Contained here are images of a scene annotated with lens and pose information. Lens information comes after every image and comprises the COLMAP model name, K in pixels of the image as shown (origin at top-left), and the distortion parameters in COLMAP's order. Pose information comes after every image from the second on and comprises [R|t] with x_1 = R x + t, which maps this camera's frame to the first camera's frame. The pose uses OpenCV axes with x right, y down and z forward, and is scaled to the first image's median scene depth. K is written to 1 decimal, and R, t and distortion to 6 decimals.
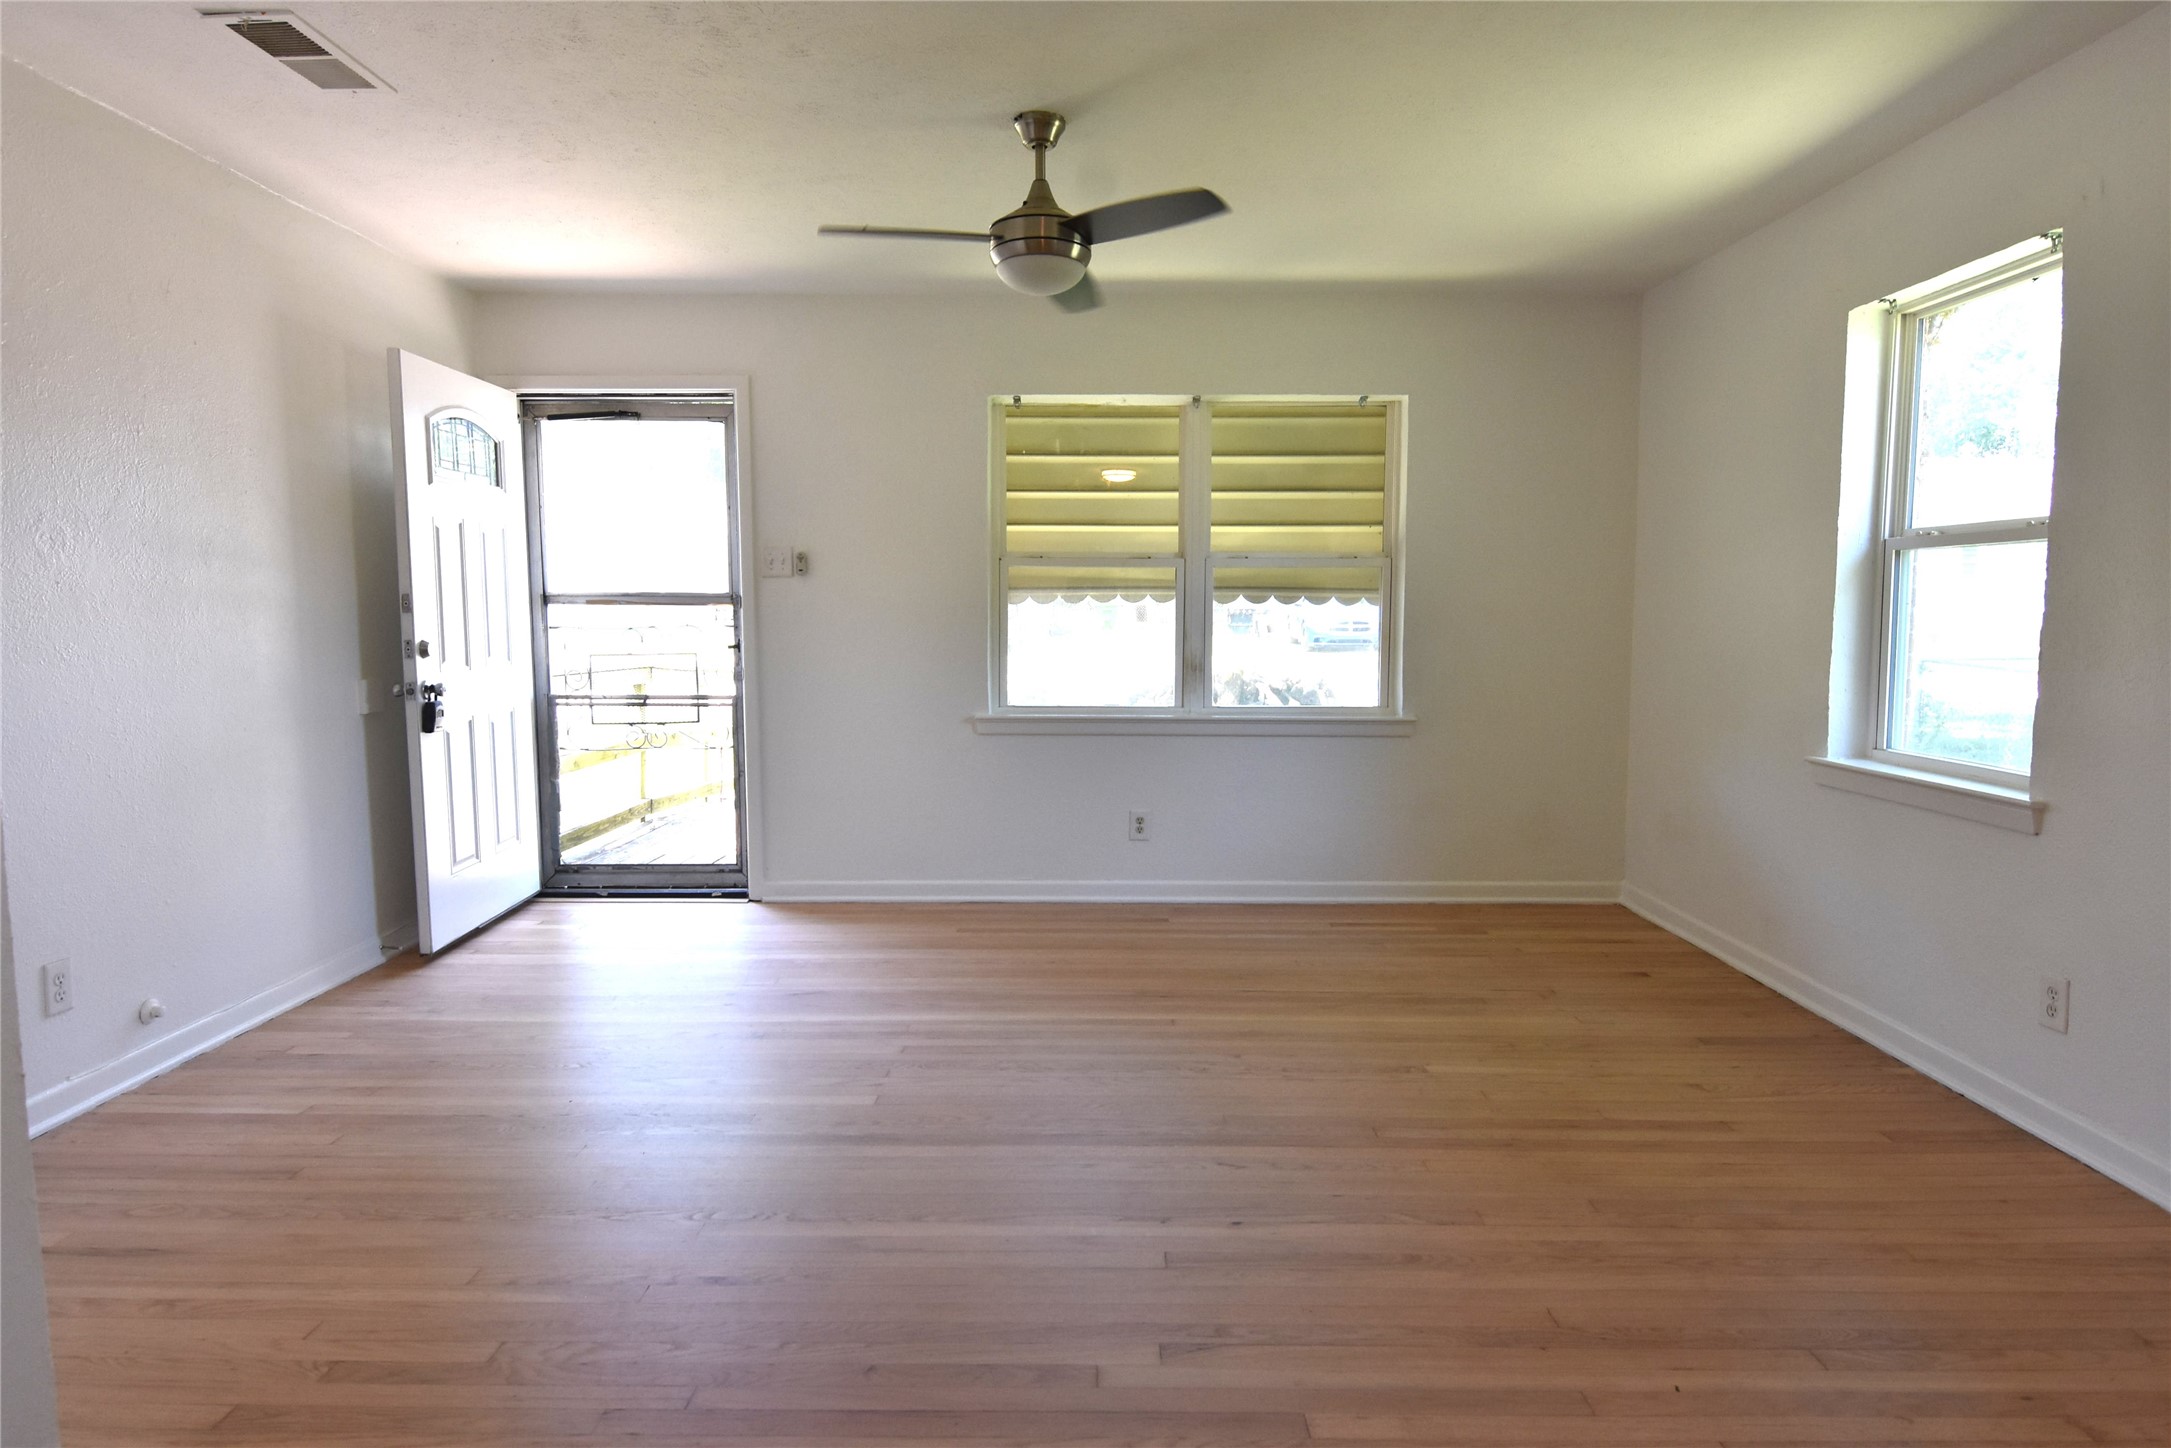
lens RADIAL K [[1231.4, 0, 1085.5], [0, 1231.4, 724.0], [0, 0, 1]] dist [0.001741, -0.014966]
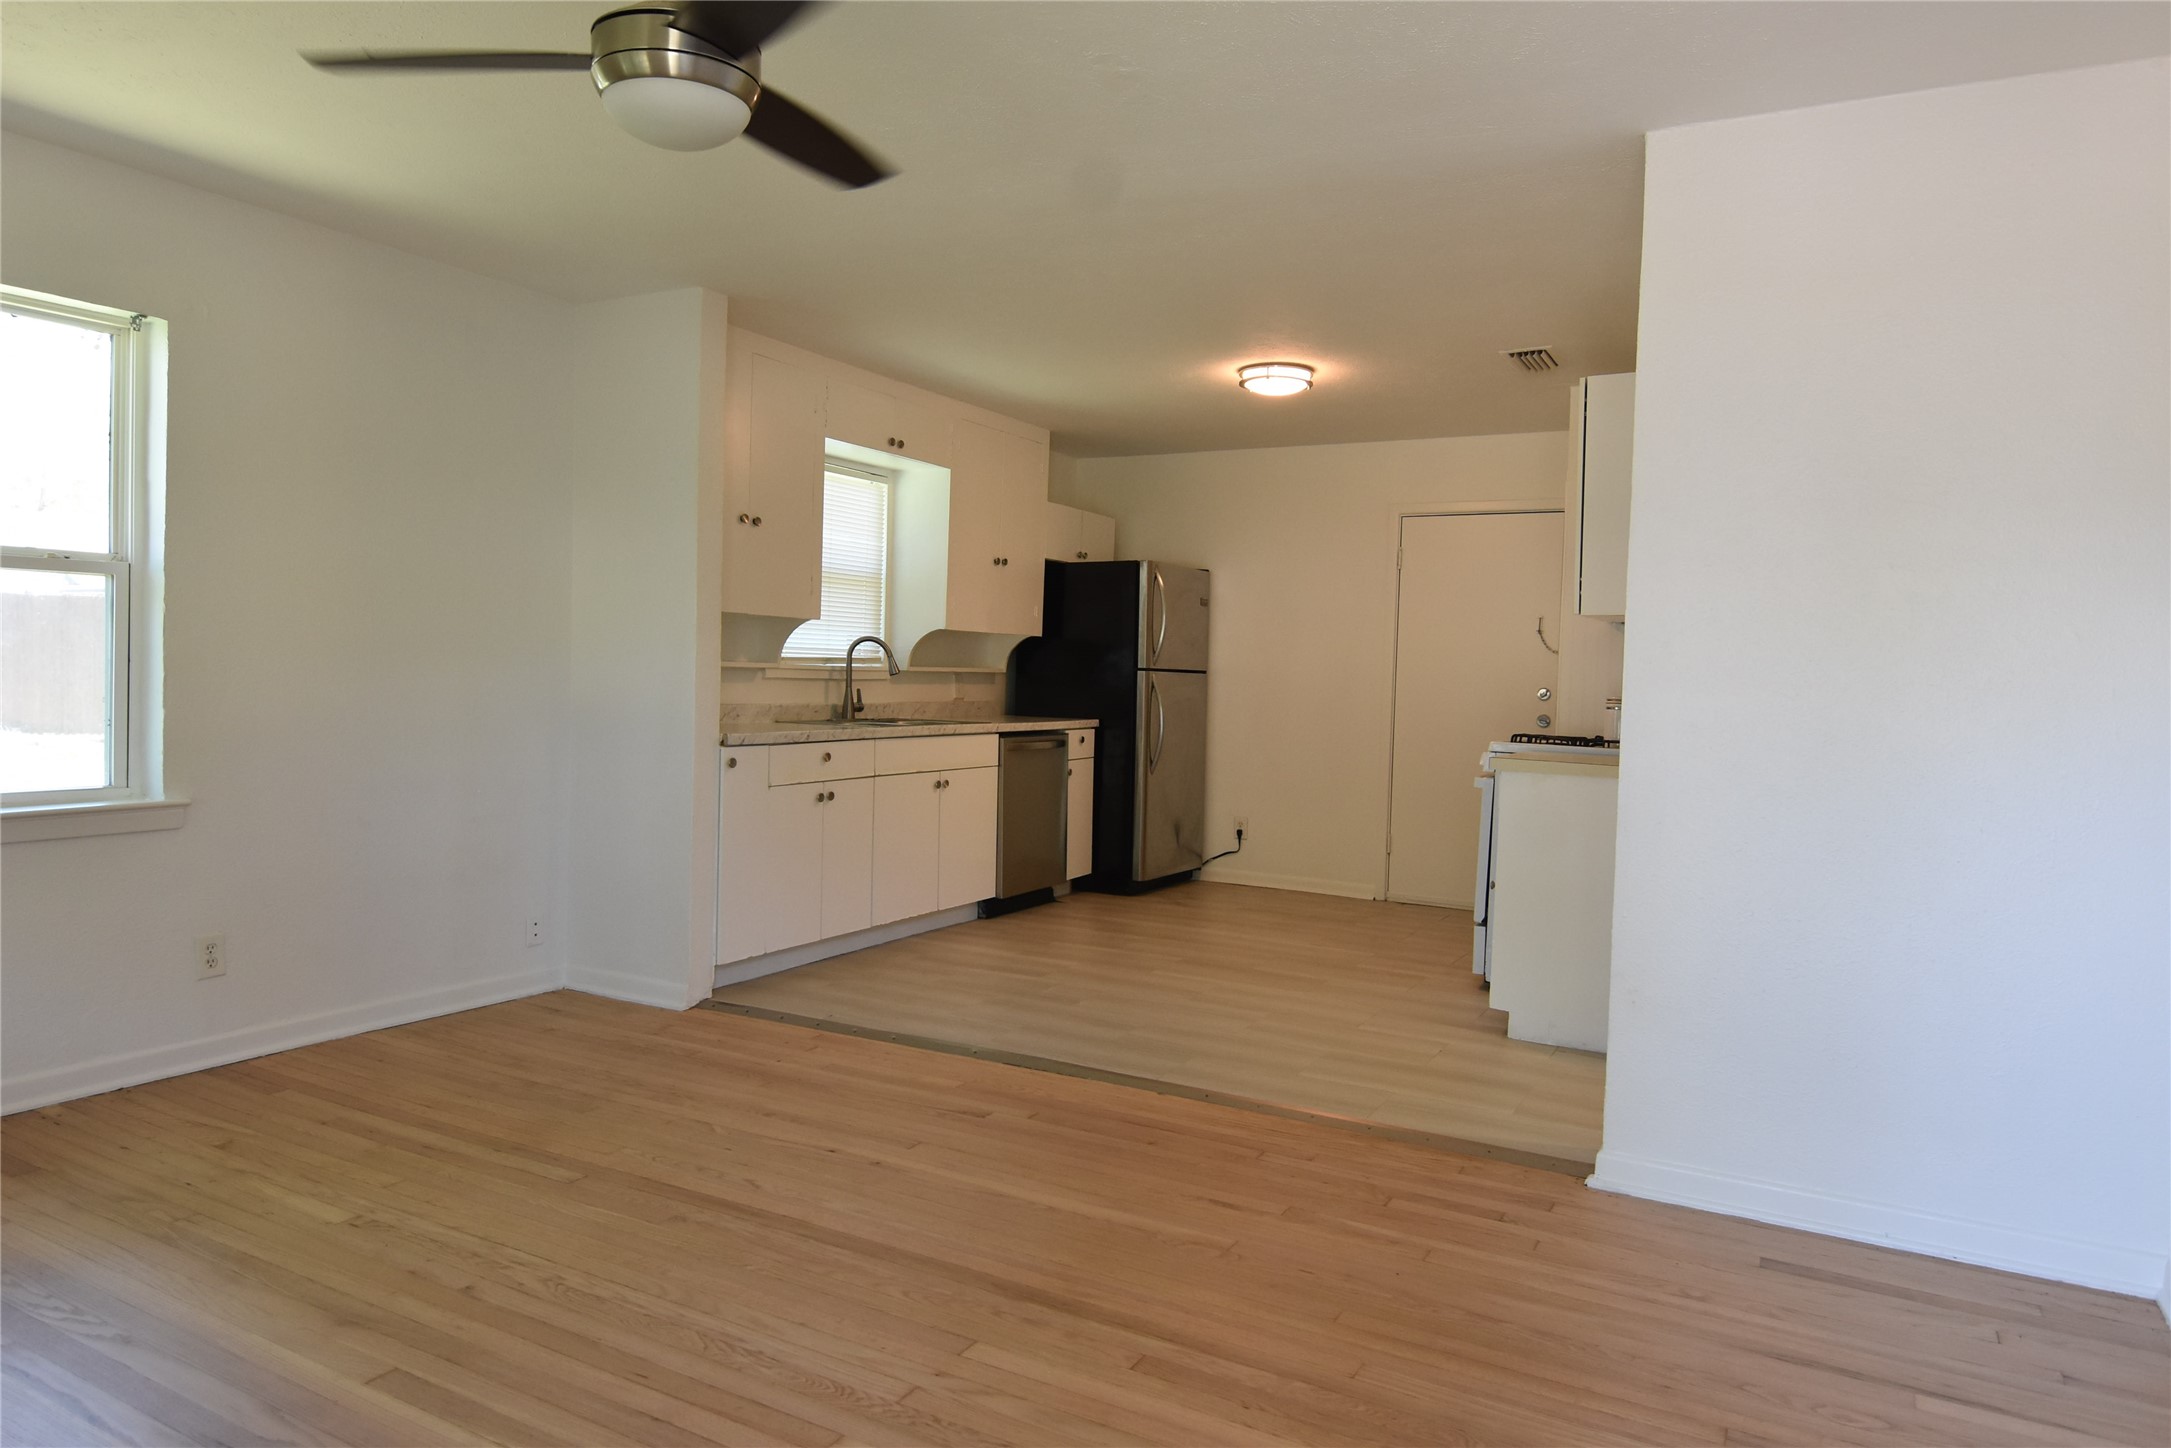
lens RADIAL K [[1346.8, 0, 1085.5], [0, 1346.8, 724.0], [0, 0, 1]] dist [0.002405, -0.015463]
pose [[-0.877072, -0.042169, 0.478505, -0.478761], [0.018878, 0.992344, 0.122054, -0.118472], [-0.479988, 0.116084, -0.869561, 1.311094]]
